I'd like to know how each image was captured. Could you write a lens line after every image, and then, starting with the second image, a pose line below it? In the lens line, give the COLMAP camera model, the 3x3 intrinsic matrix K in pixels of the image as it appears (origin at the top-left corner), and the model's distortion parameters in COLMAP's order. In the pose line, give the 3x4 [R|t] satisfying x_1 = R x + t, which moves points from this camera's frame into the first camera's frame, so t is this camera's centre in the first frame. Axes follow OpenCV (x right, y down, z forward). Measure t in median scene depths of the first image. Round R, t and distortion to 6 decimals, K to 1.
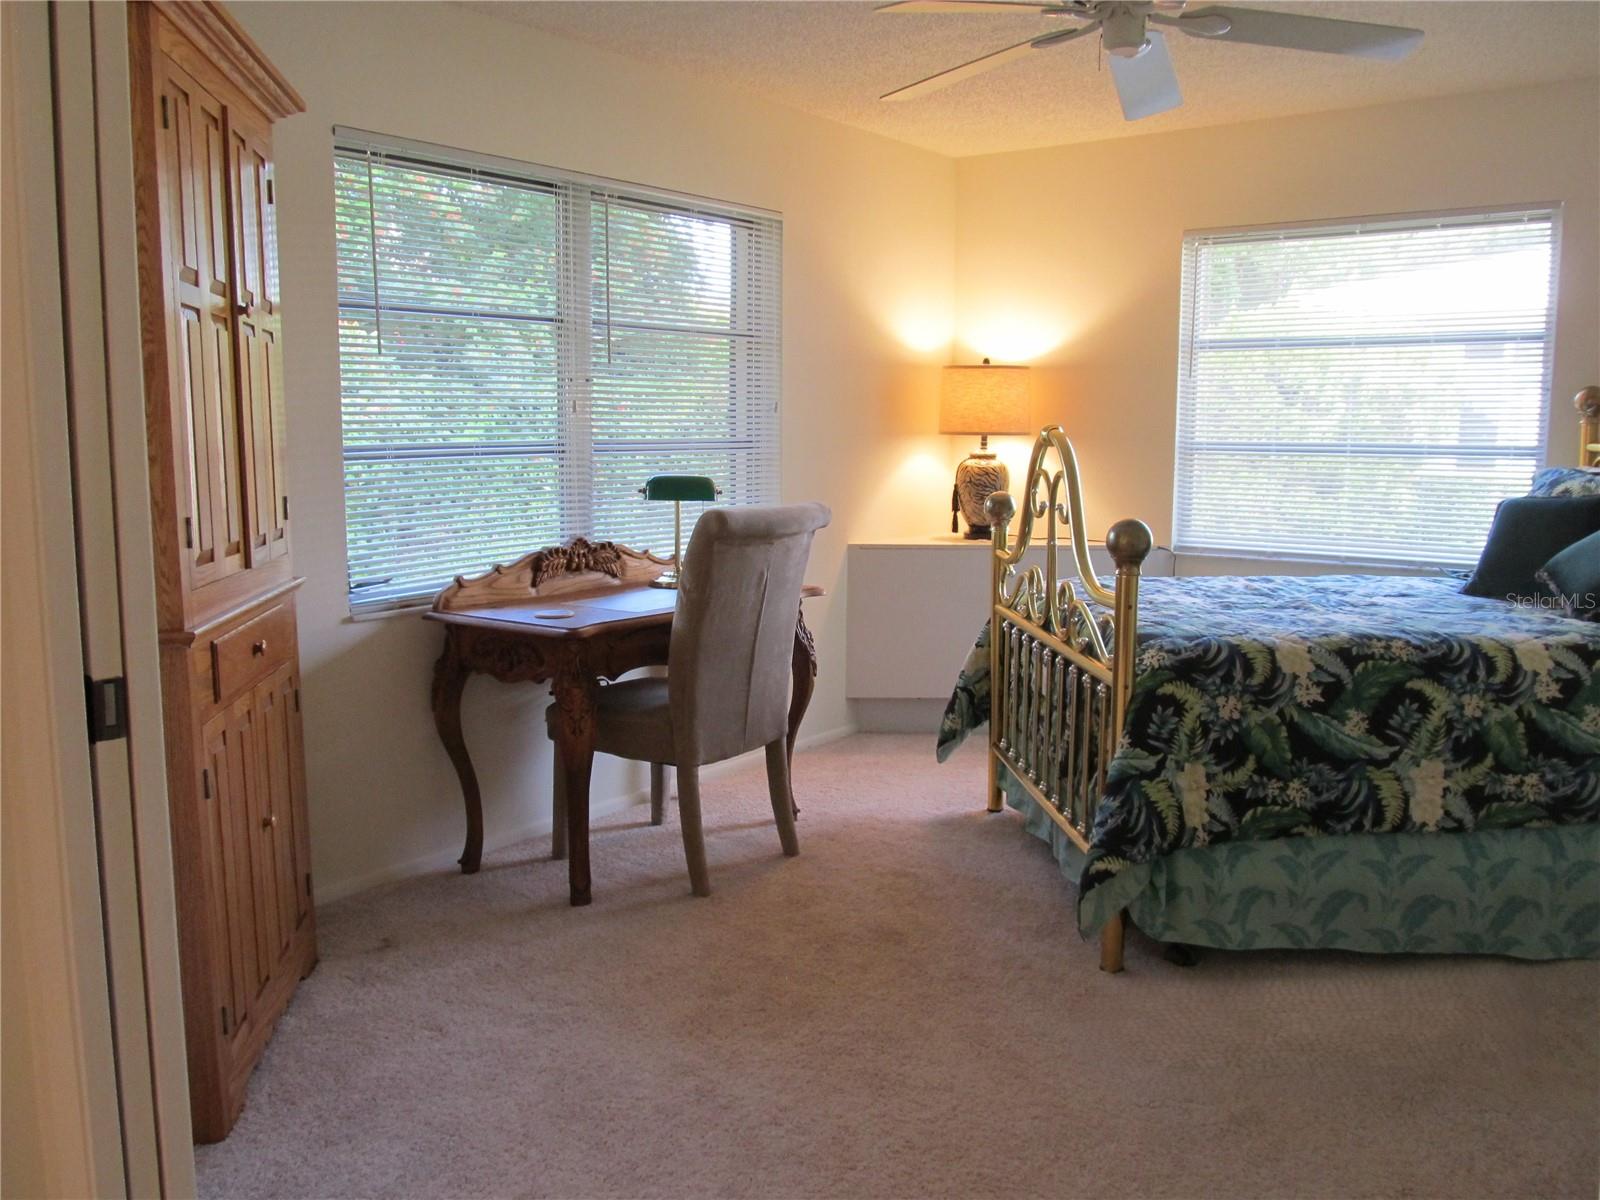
lens RADIAL K [[1326.3, 0, 800.0], [0, 1326.3, 600.0], [0, 0, 1]] dist [-0.050300, 0.010980]
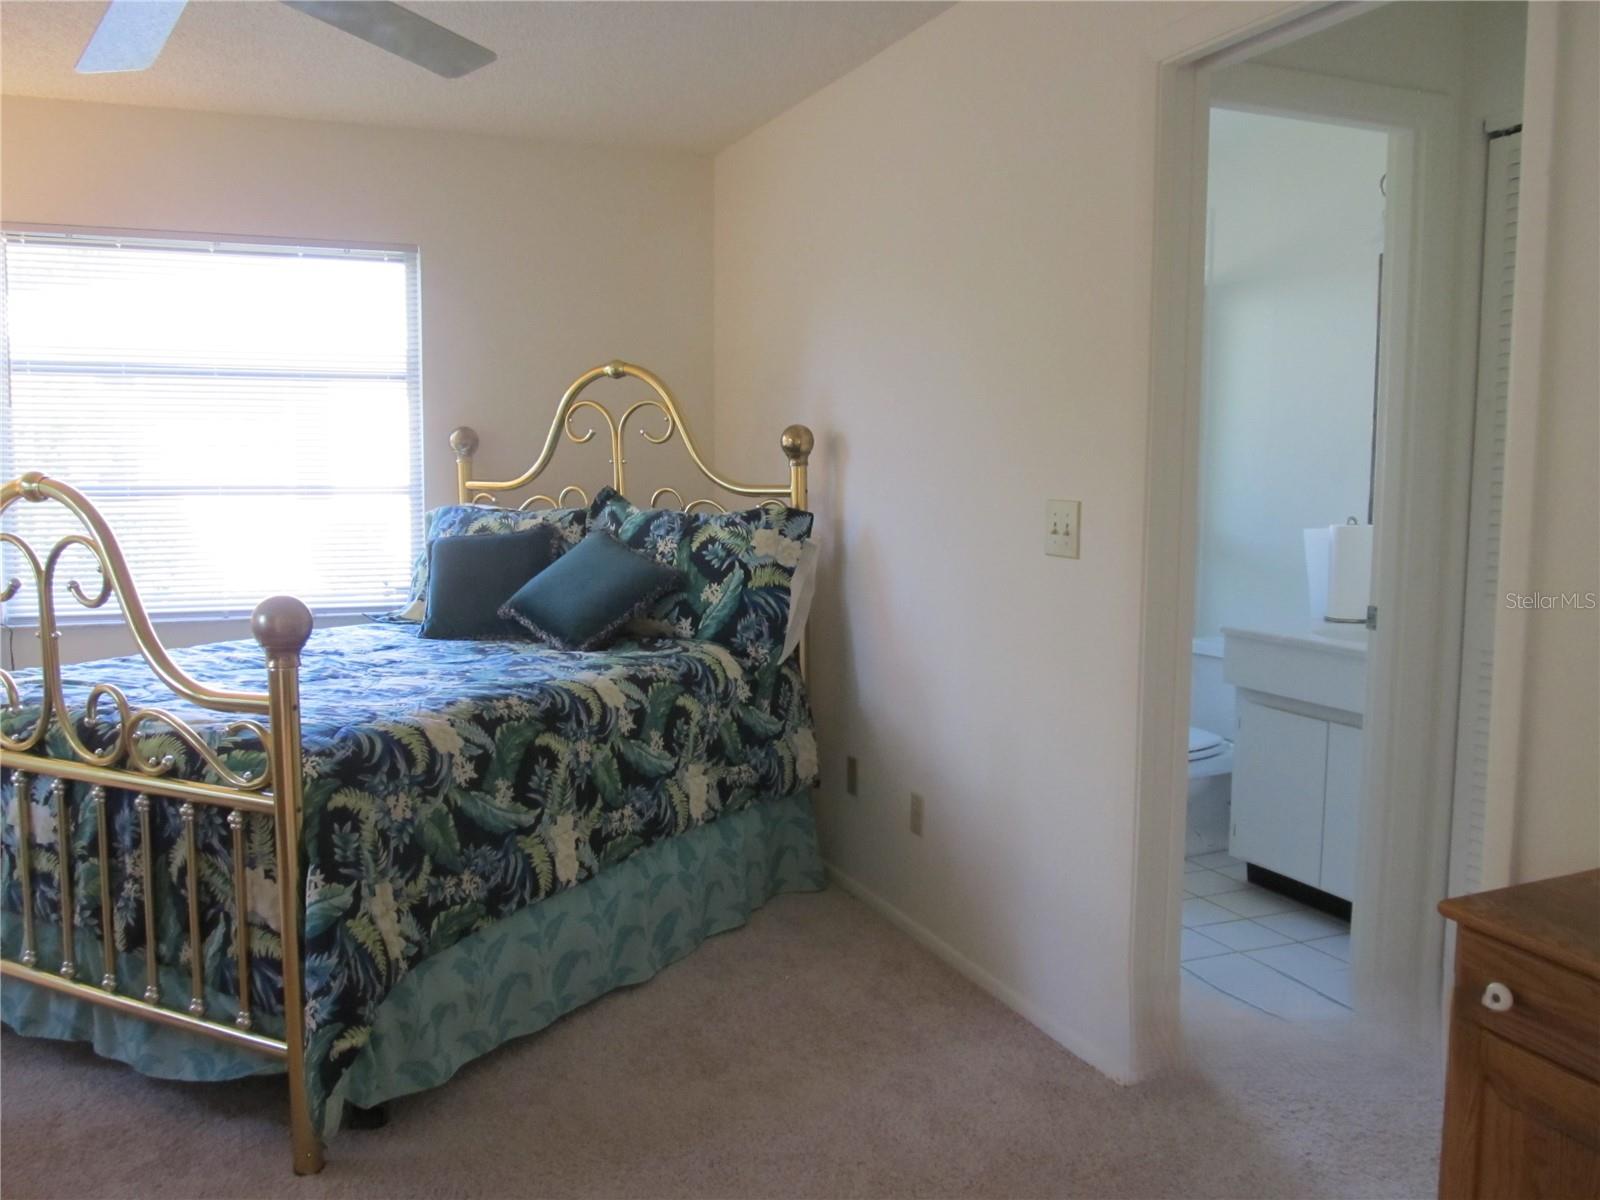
lens RADIAL K [[1326.3, 0, 800.0], [0, 1326.3, 600.0], [0, 0, 1]] dist [-0.050300, 0.010980]
pose [[0.507662, -0.088206, 0.857029, -0.254303], [0.107449, 0.993461, 0.038600, -0.054527], [-0.854830, 0.072492, 0.513820, 0.337034]]
